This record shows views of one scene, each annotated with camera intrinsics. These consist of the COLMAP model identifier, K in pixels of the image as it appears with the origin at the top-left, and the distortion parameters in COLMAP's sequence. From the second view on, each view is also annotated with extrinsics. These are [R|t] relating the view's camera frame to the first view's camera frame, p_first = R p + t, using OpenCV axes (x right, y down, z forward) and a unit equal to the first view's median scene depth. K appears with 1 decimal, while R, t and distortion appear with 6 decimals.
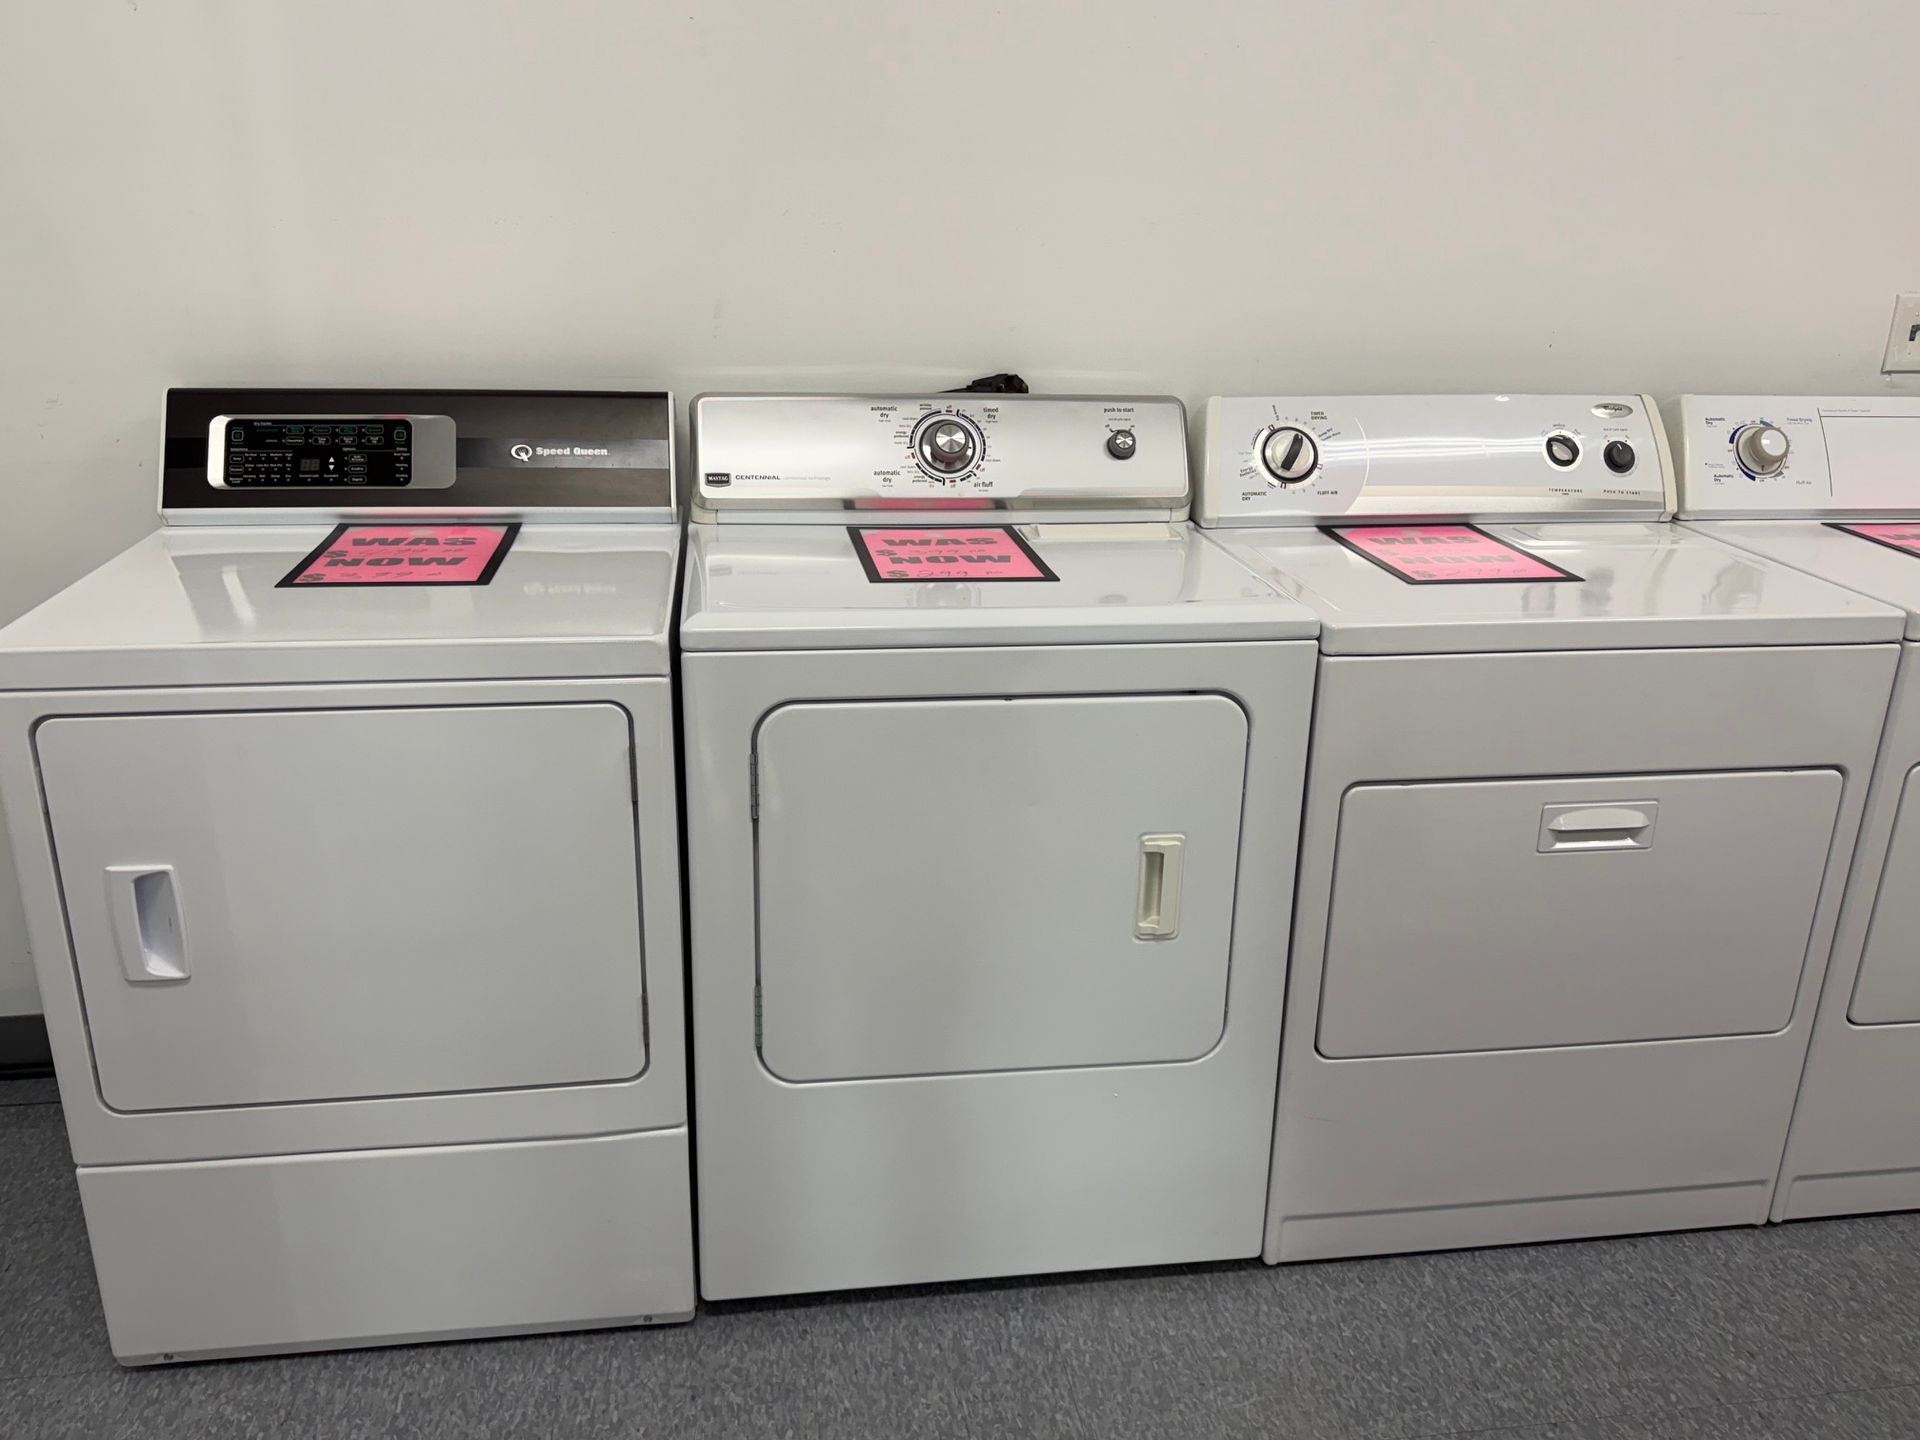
lens RADIAL K [[1559.2, 0, 960.0], [0, 1559.2, 720.0], [0, 0, 1]] dist [0.035414, -0.000909]
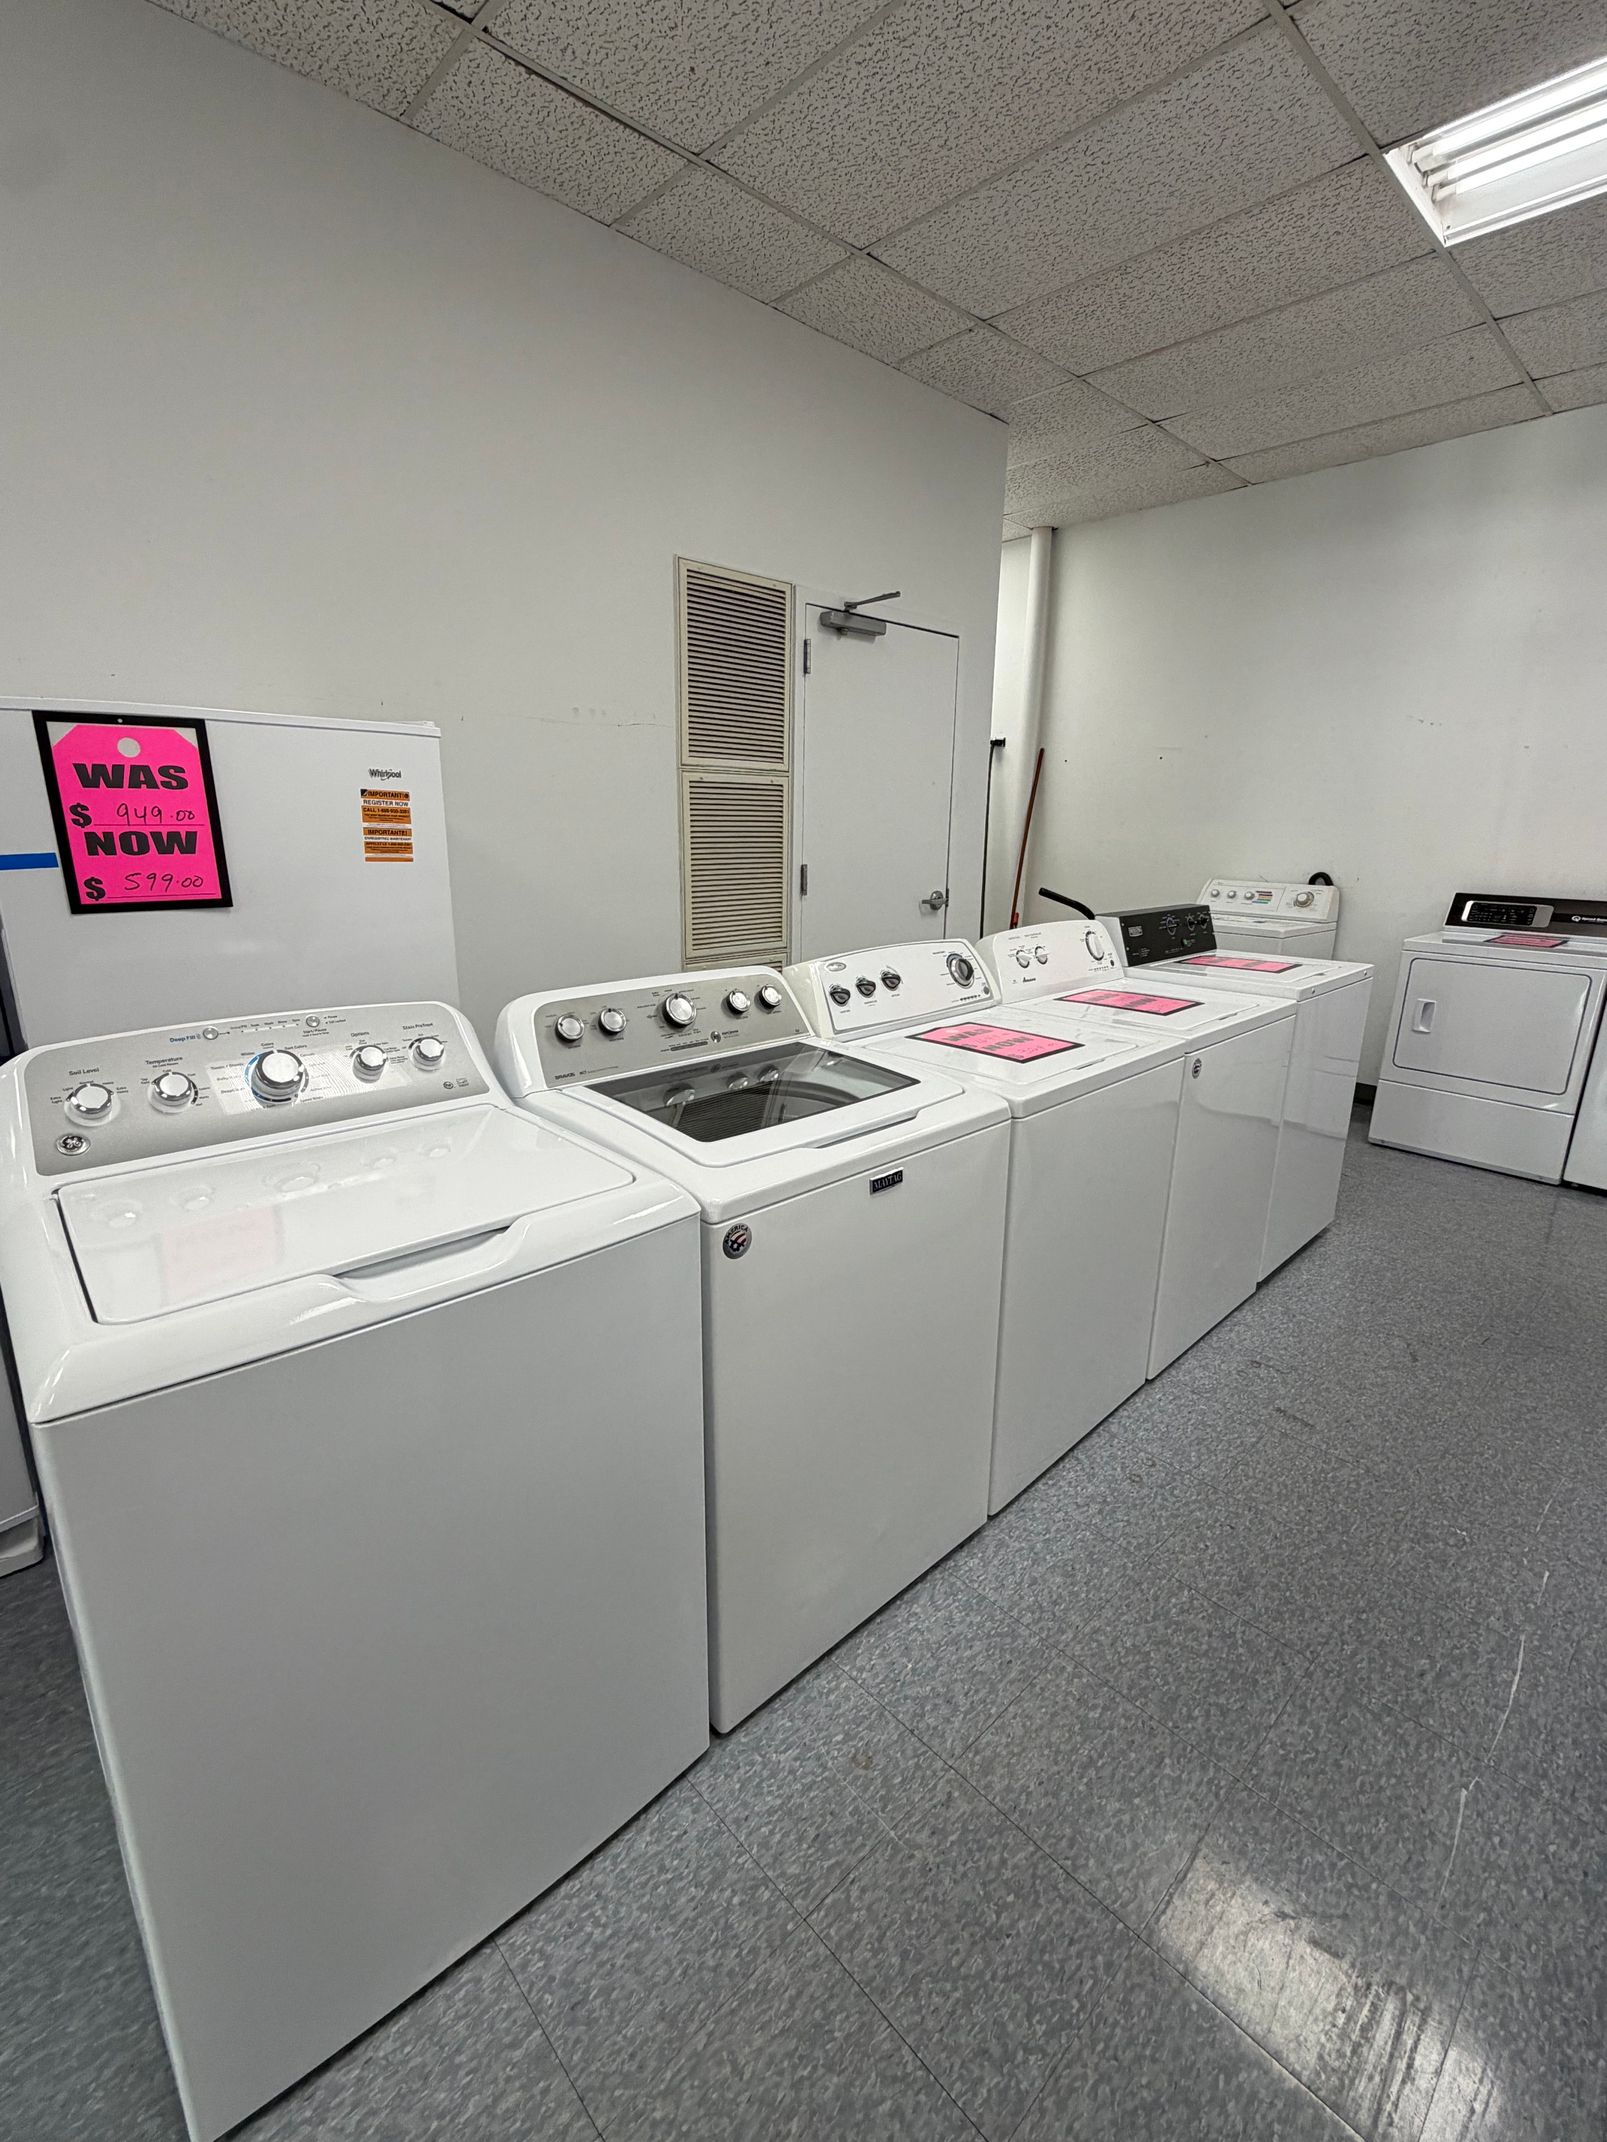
lens RADIAL K [[942.3, 0, 803.0], [0, 942.3, 1065.4], [0, 0, 1]] dist [0.001507, -0.001050]
pose [[0.572276, 0.199576, -0.795405, 0.388178], [-0.275803, 0.960274, 0.042509, 0.454082], [0.772291, 0.195049, 0.604585, -1.258494]]
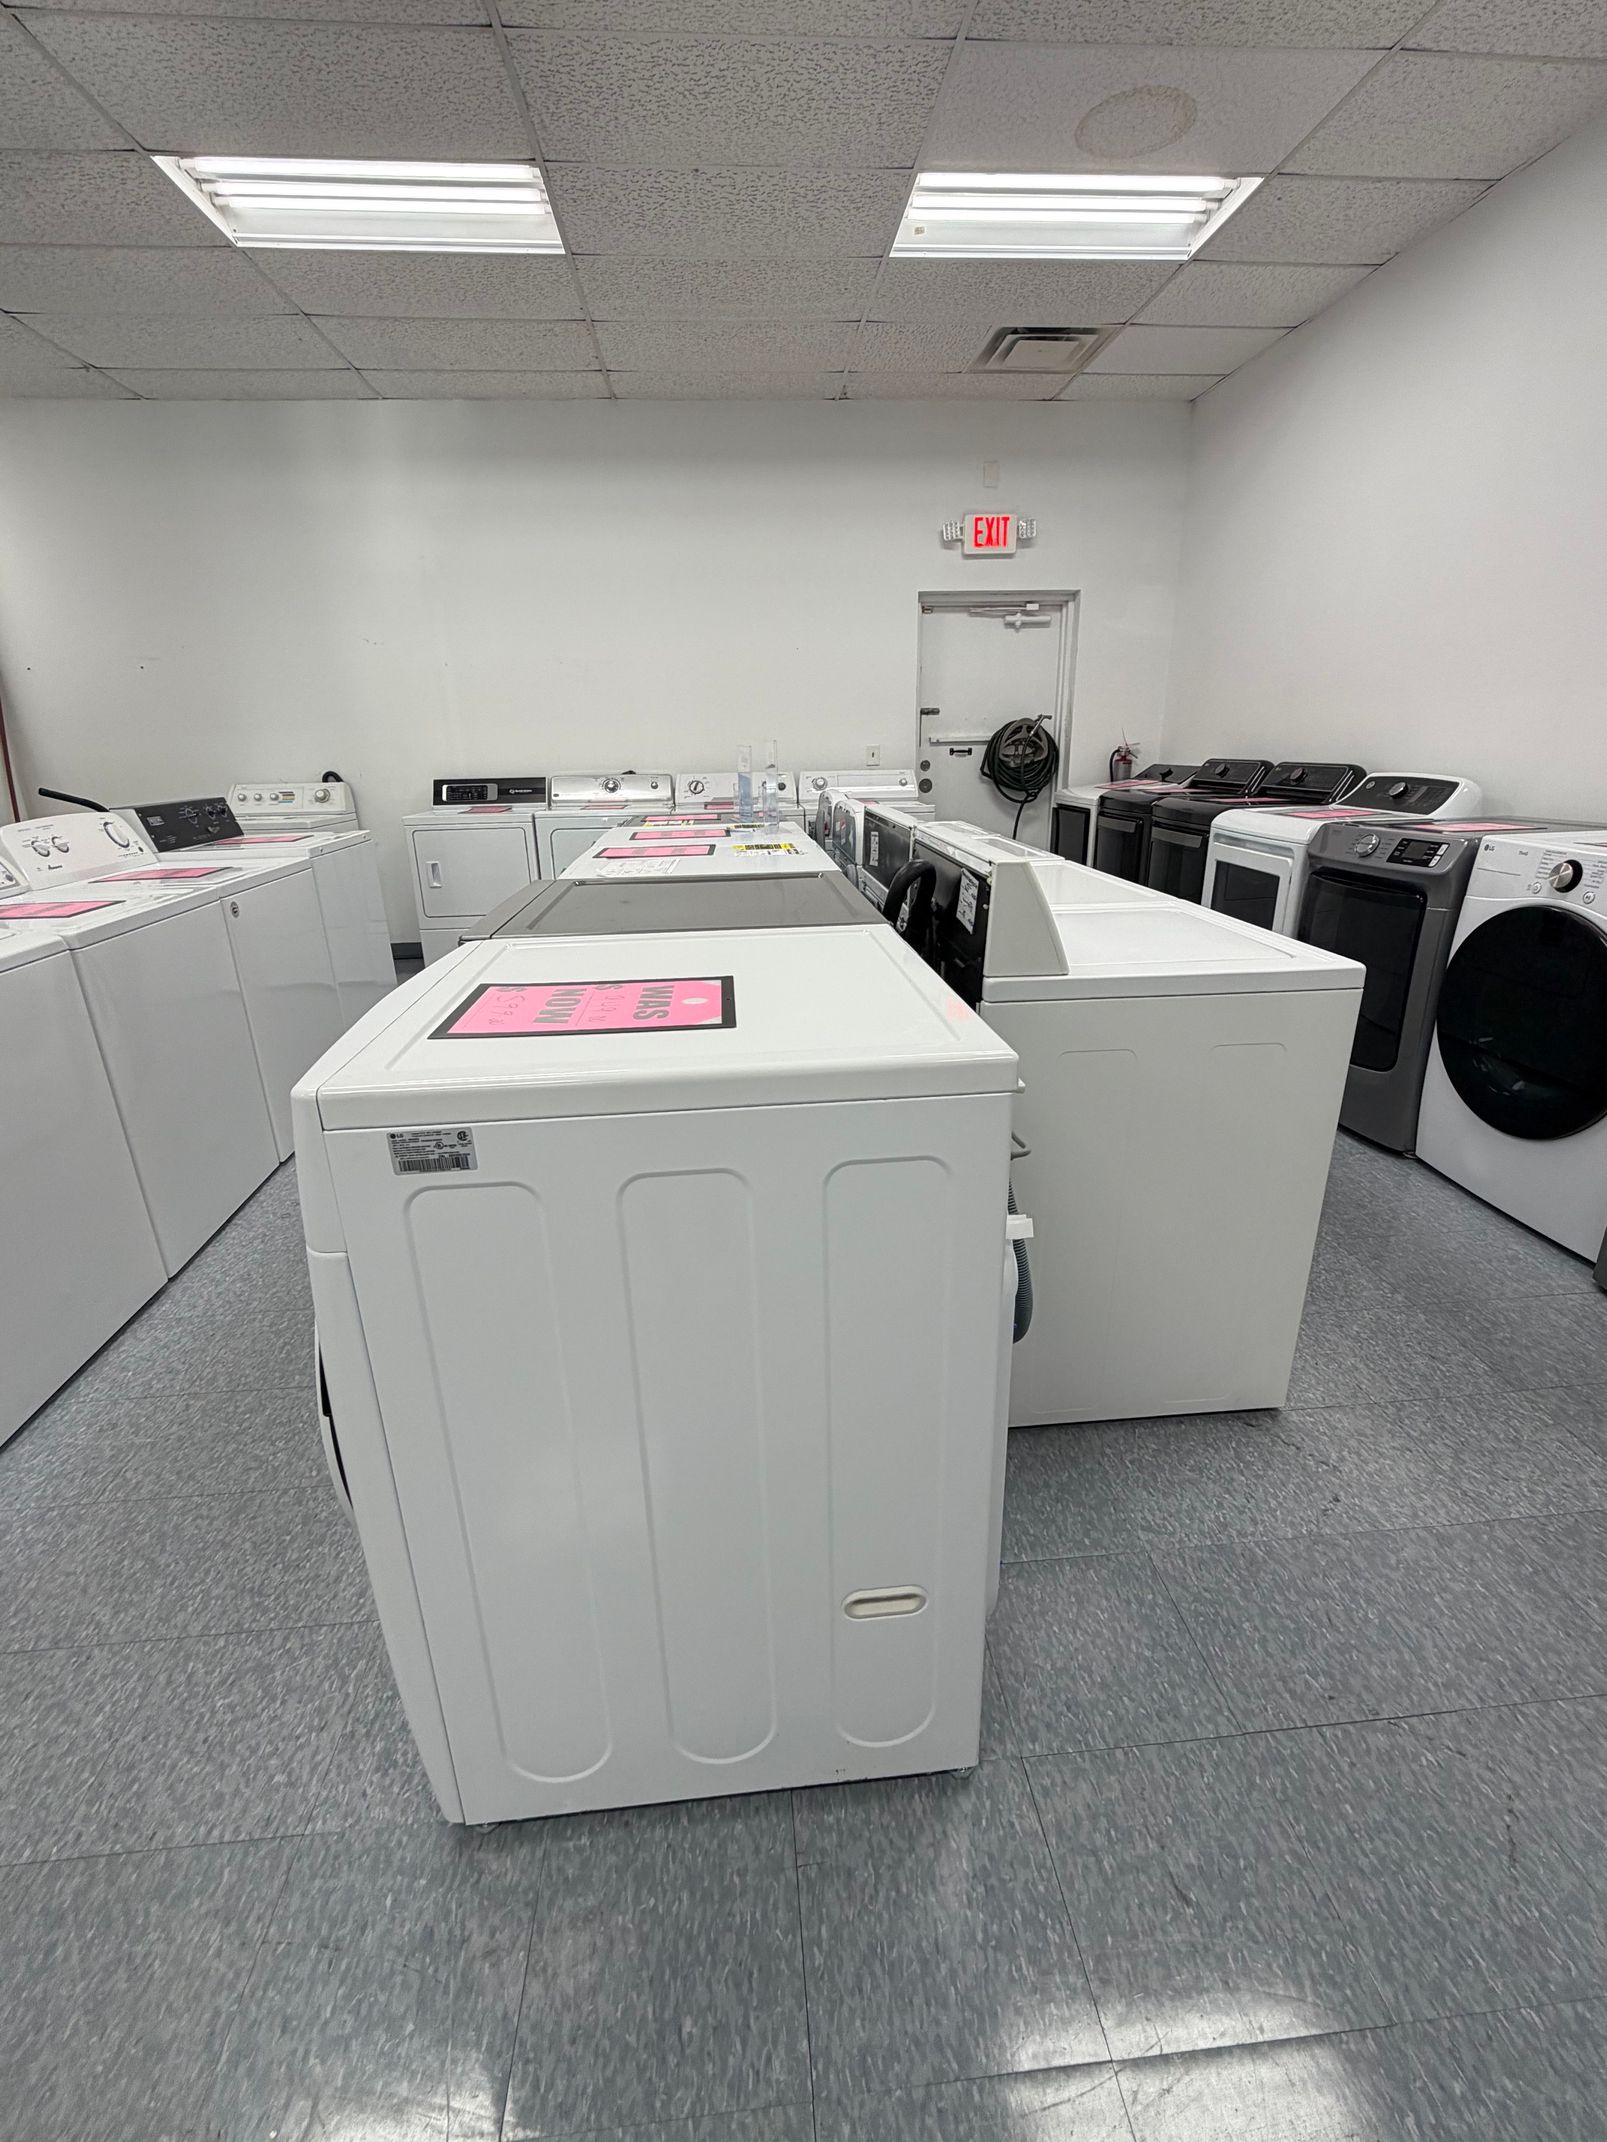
lens RADIAL K [[942.3, 0, 803.0], [0, 942.3, 1065.4], [0, 0, 1]] dist [0.001507, -0.001050]
pose [[0.997508, -0.018519, -0.068080, 0.694305], [0.018319, 0.999826, -0.003565, 0.619538], [0.068134, 0.002309, 0.997673, -1.563264]]
